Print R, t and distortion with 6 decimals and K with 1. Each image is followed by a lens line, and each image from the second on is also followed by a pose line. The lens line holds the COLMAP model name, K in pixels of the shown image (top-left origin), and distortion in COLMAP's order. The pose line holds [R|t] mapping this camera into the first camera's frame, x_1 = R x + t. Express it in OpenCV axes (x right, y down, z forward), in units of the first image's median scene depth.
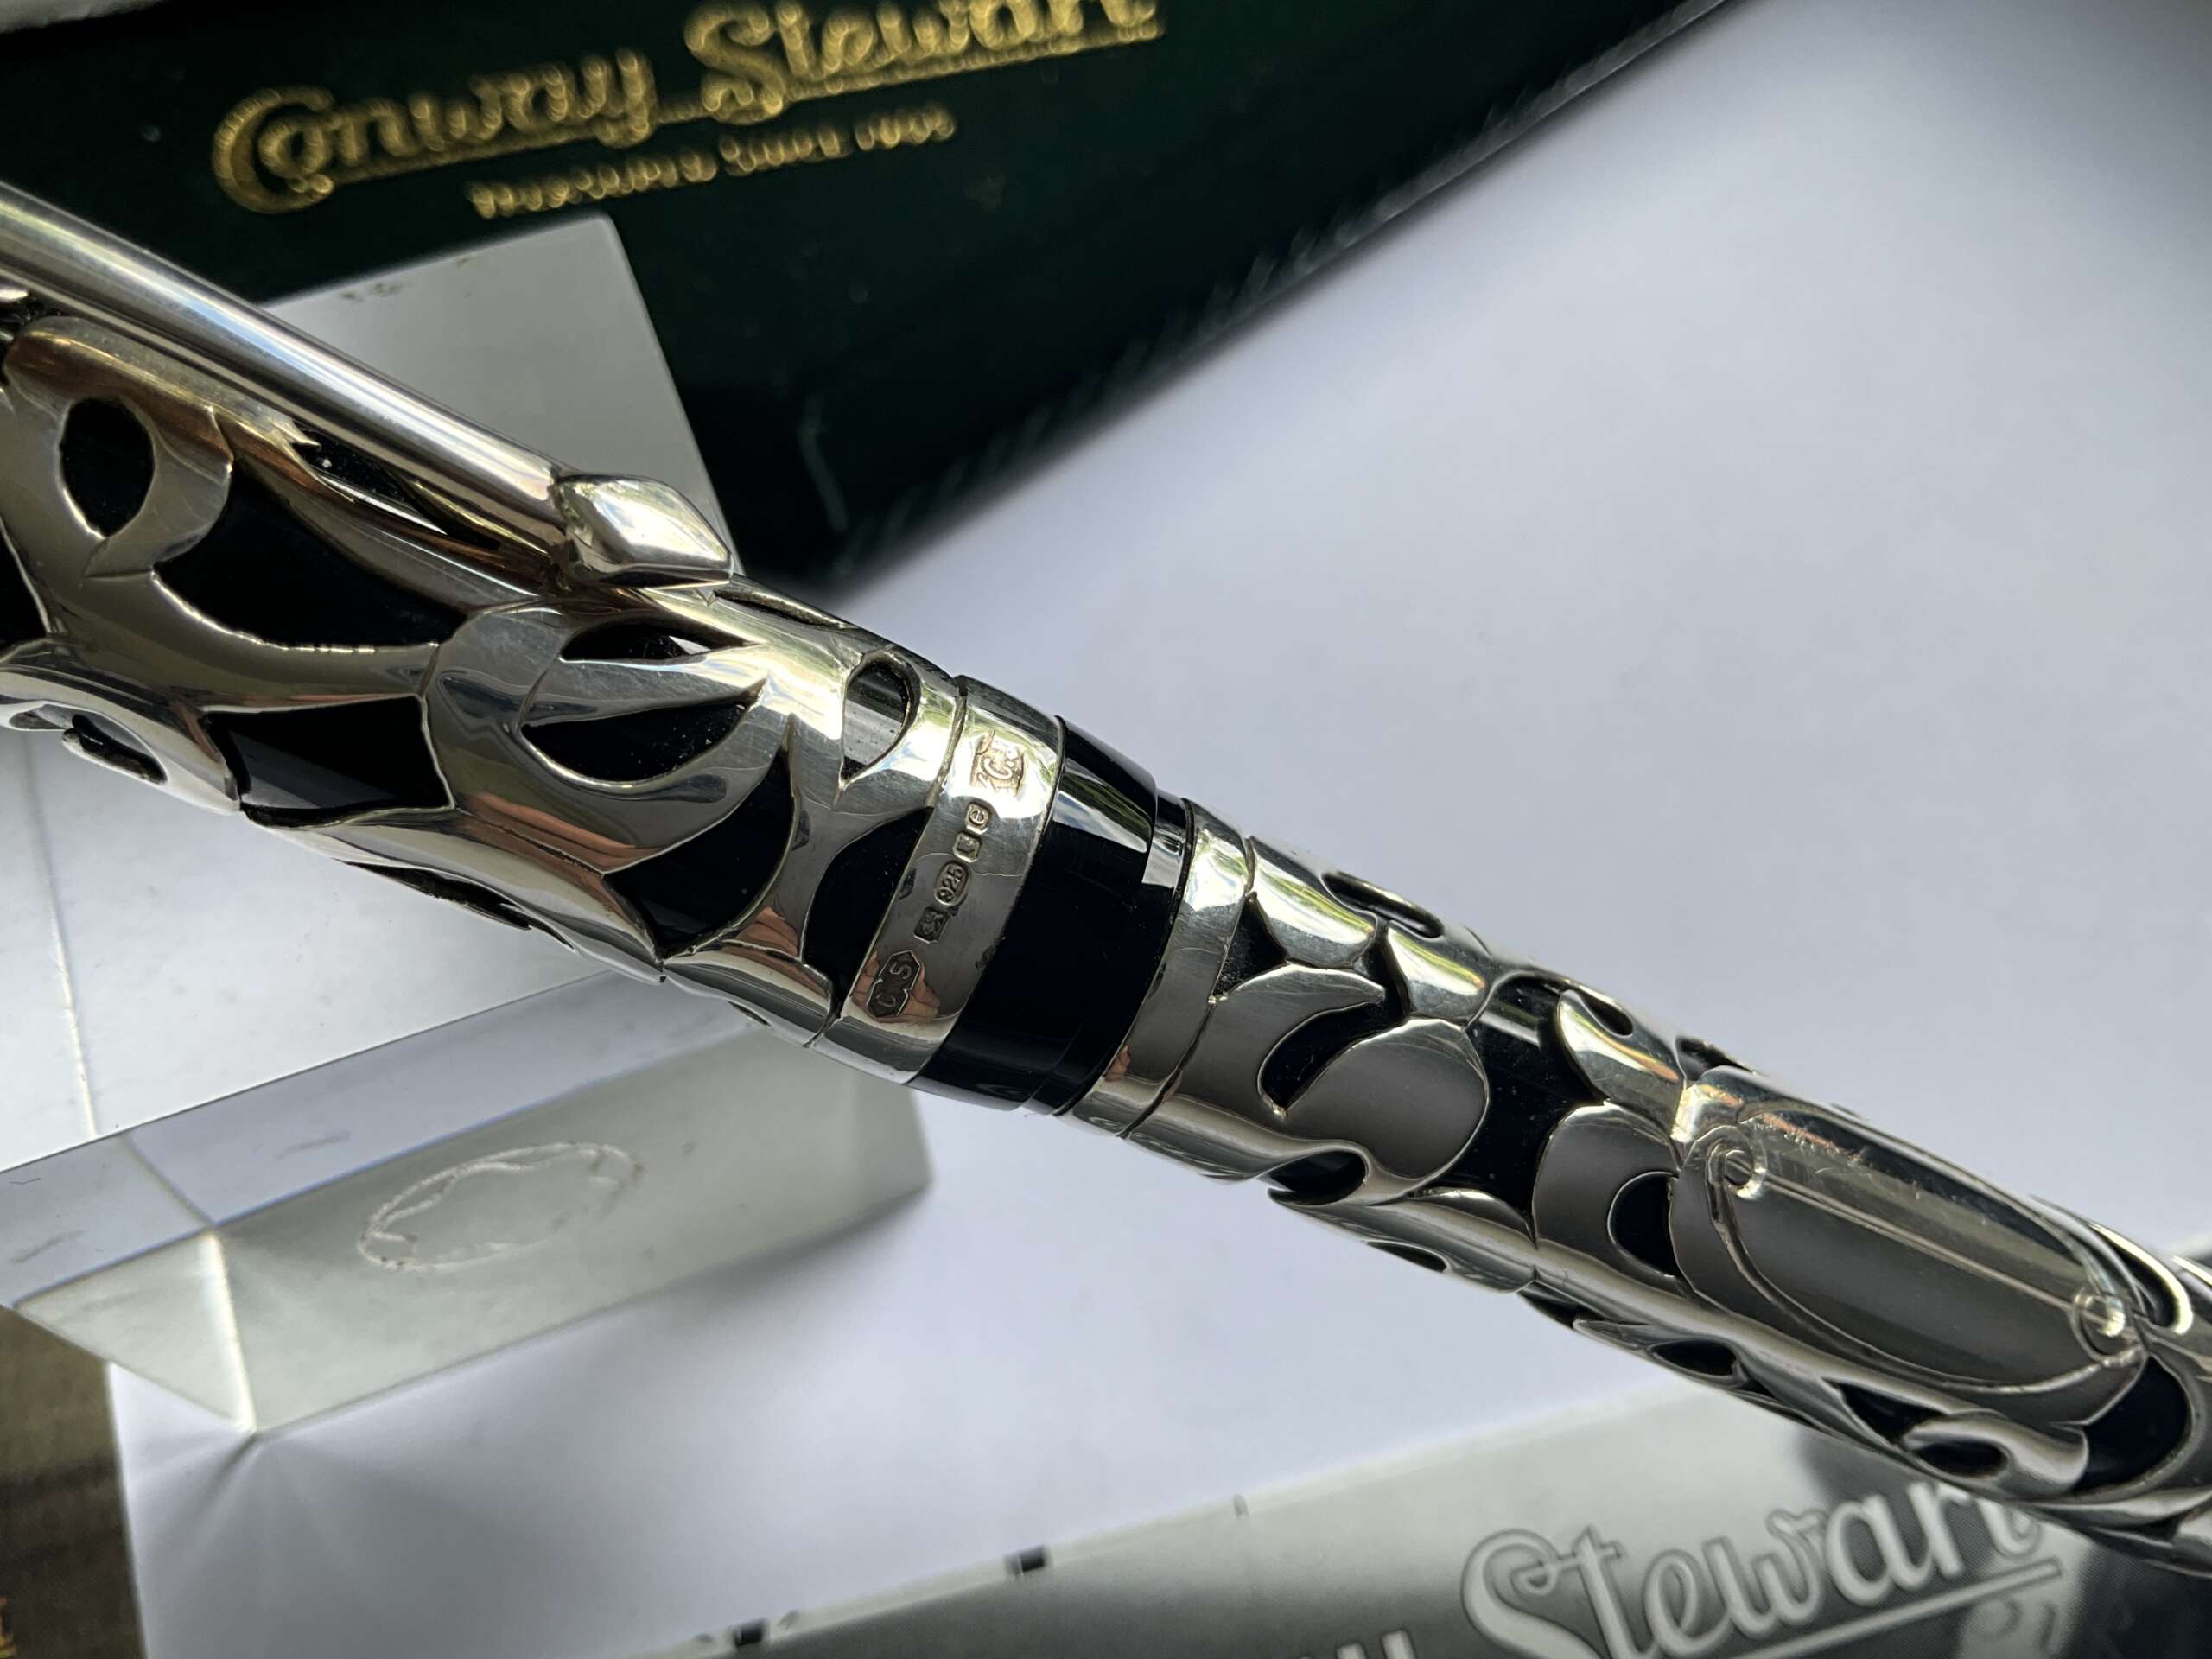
lens RADIAL K [[1932.5, 0, 1098.4], [0, 1932.5, 842.6], [0, 0, 1]] dist [0.063041, -0.182655]
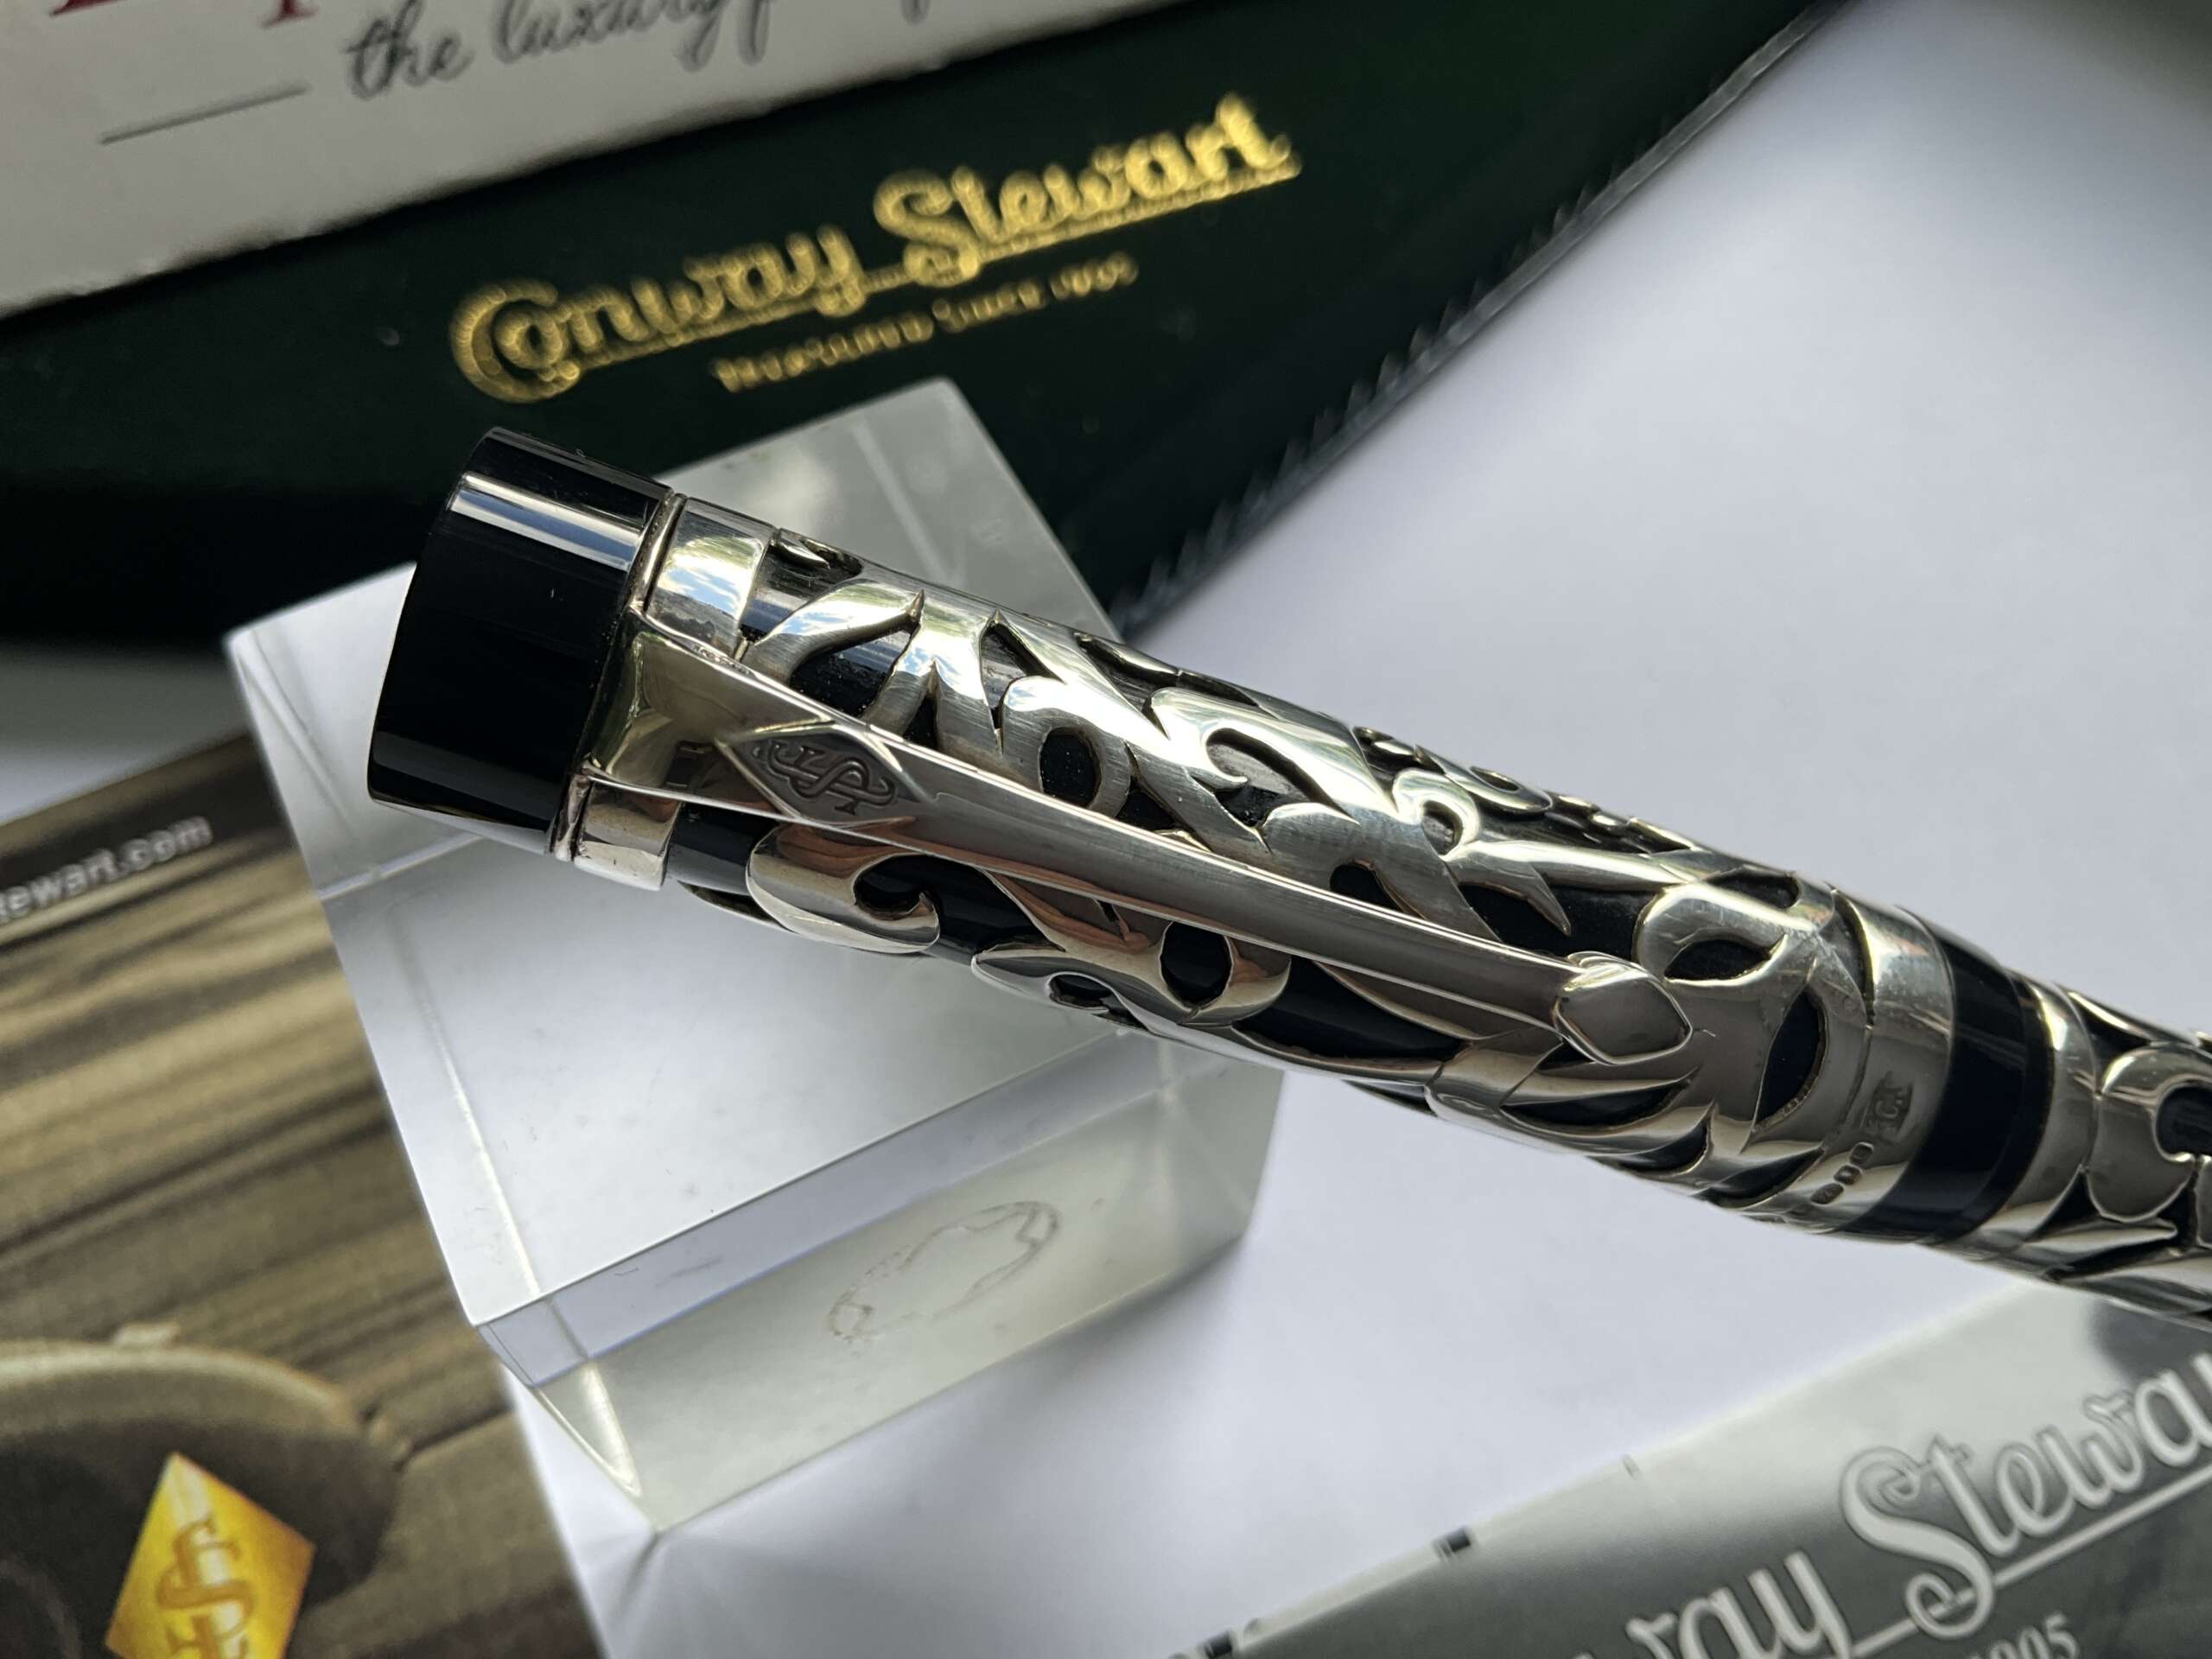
lens RADIAL K [[1932.5, 0, 1098.4], [0, 1932.5, 842.6], [0, 0, 1]] dist [0.063041, -0.182655]
pose [[0.989126, -0.112380, 0.094873, -0.238984], [0.117165, 0.992026, -0.046448, 0.003292], [-0.088897, 0.057058, 0.994405, -0.080323]]
